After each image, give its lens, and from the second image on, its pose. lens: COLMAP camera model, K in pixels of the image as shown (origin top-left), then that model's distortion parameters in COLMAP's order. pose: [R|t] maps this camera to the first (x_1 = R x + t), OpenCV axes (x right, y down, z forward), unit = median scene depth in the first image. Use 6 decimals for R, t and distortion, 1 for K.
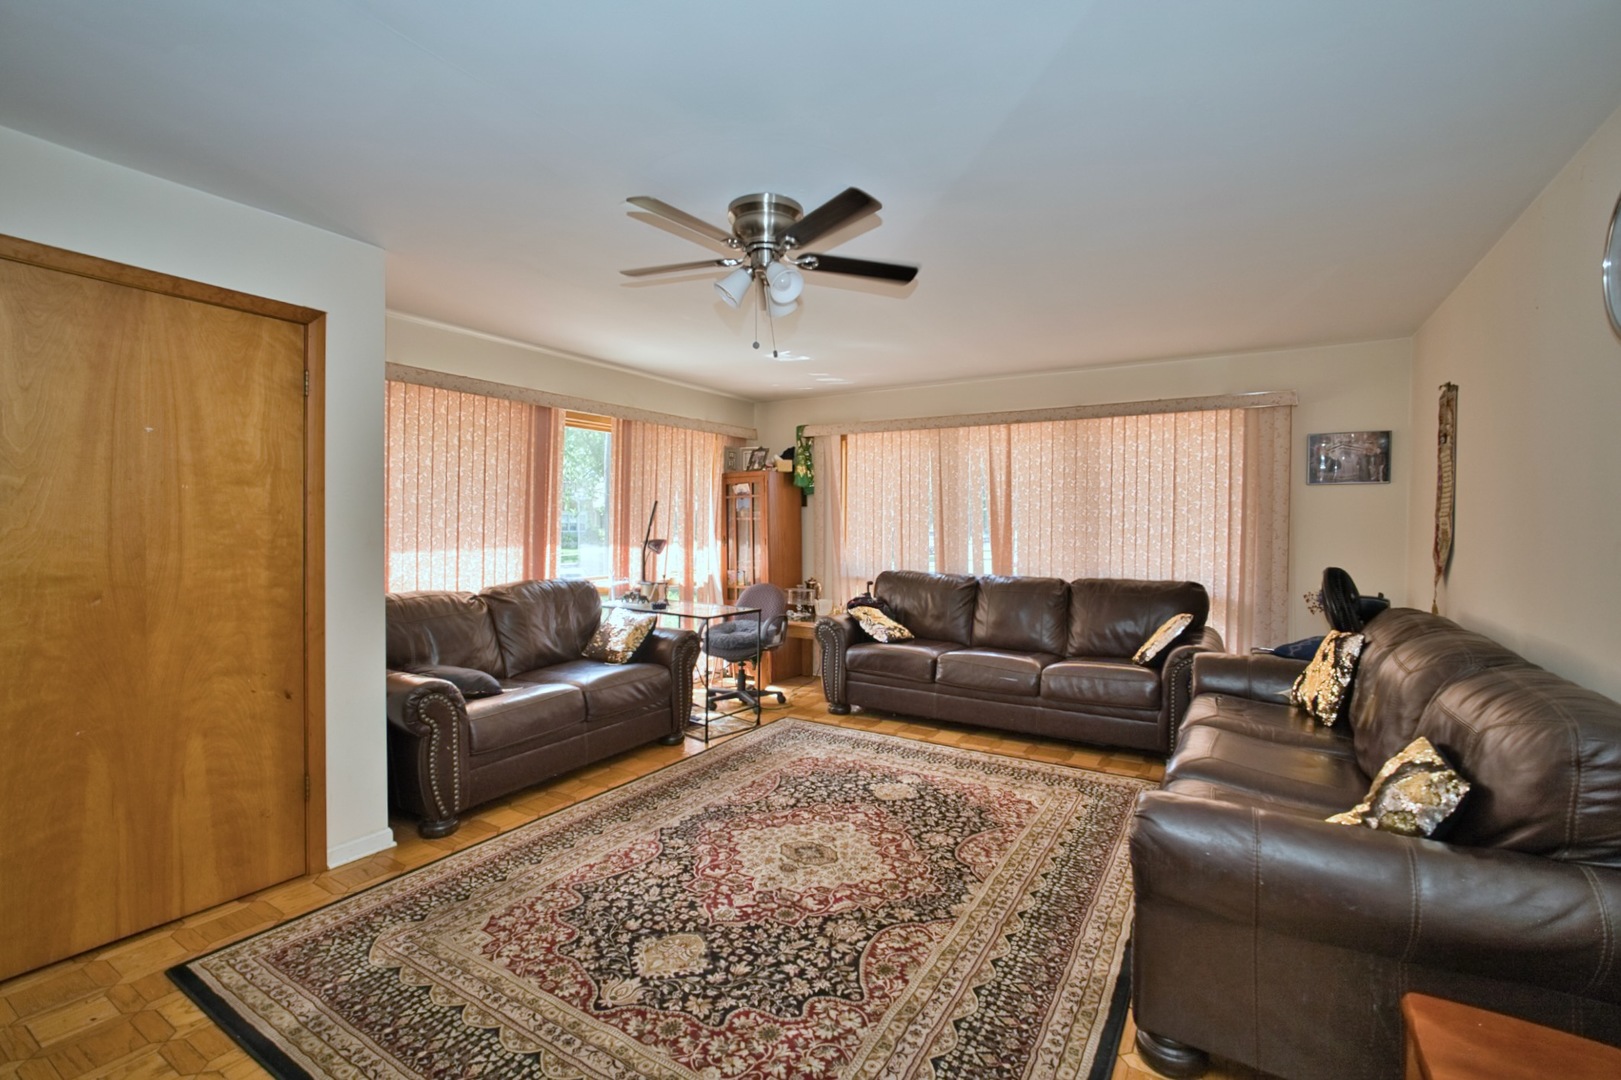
lens RADIAL K [[707.3, 0, 814.3], [0, 707.3, 540.3], [0, 0, 1]] dist [-0.023009, 0.006224]
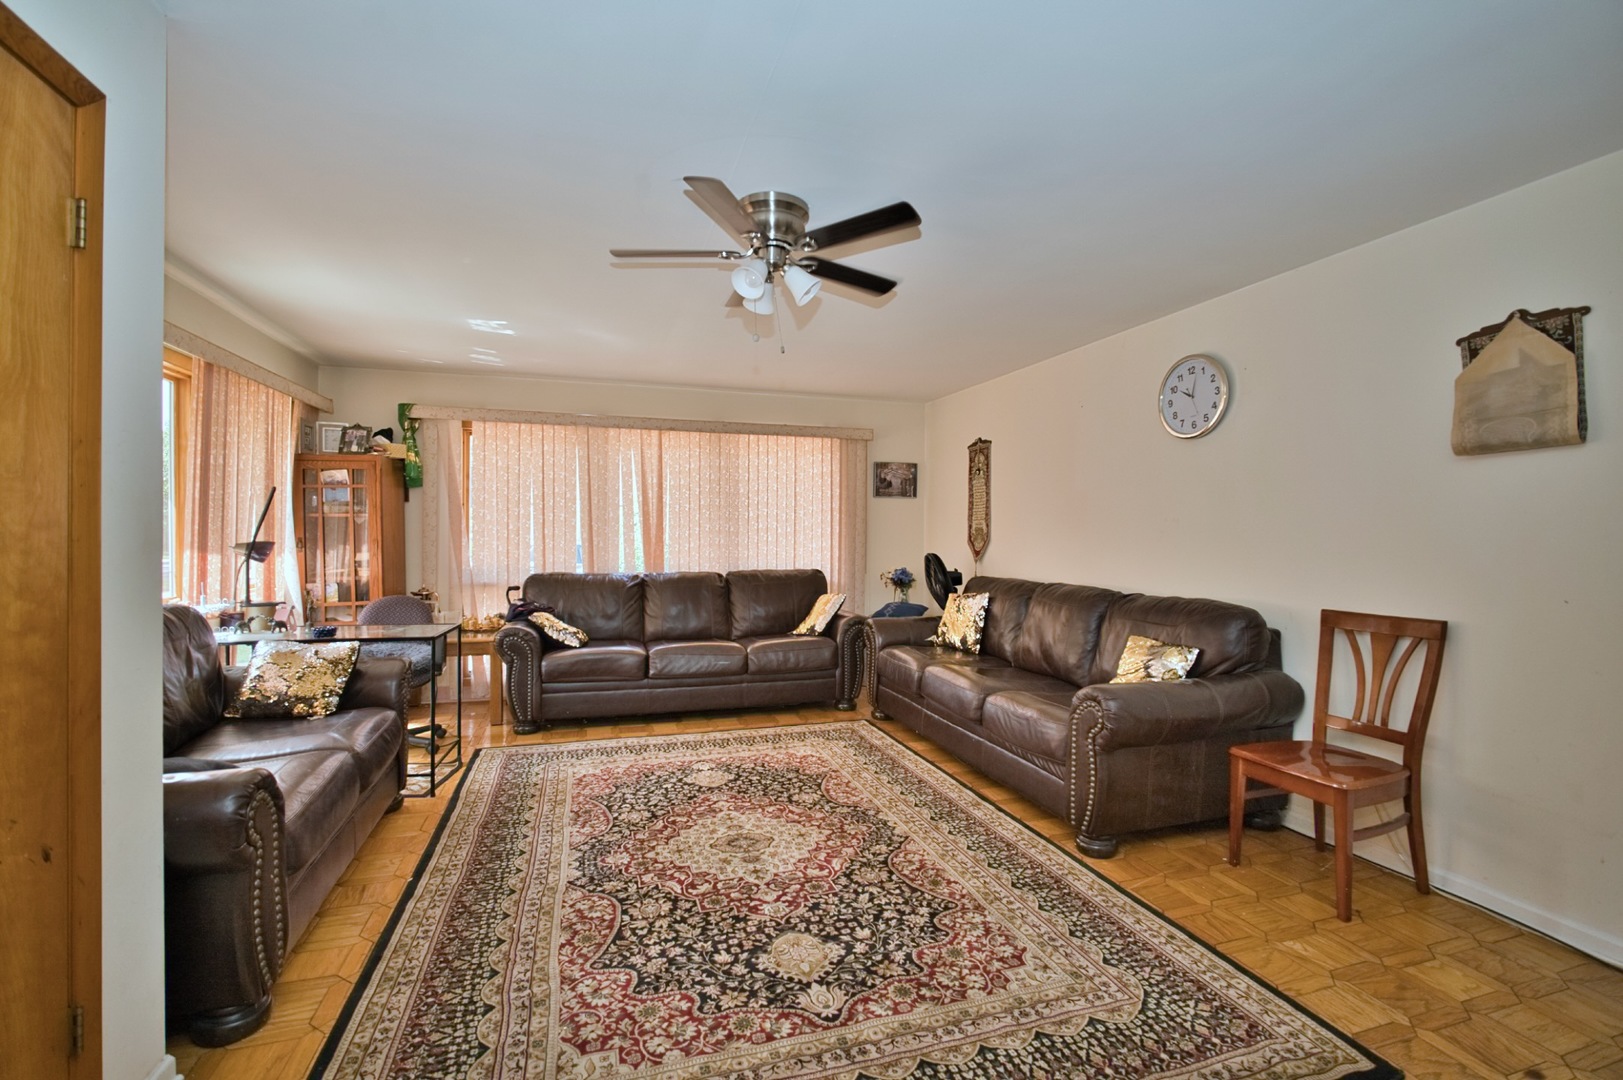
lens RADIAL K [[692.4, 0, 809.1], [0, 692.4, 541.1], [0, 0, 1]] dist [-0.023799, 0.006397]
pose [[0.667455, -0.010554, 0.744575, -0.513121], [0.014810, 0.999890, 0.000897, 0.007612], [-0.744502, 0.010429, 0.667538, 0.197995]]
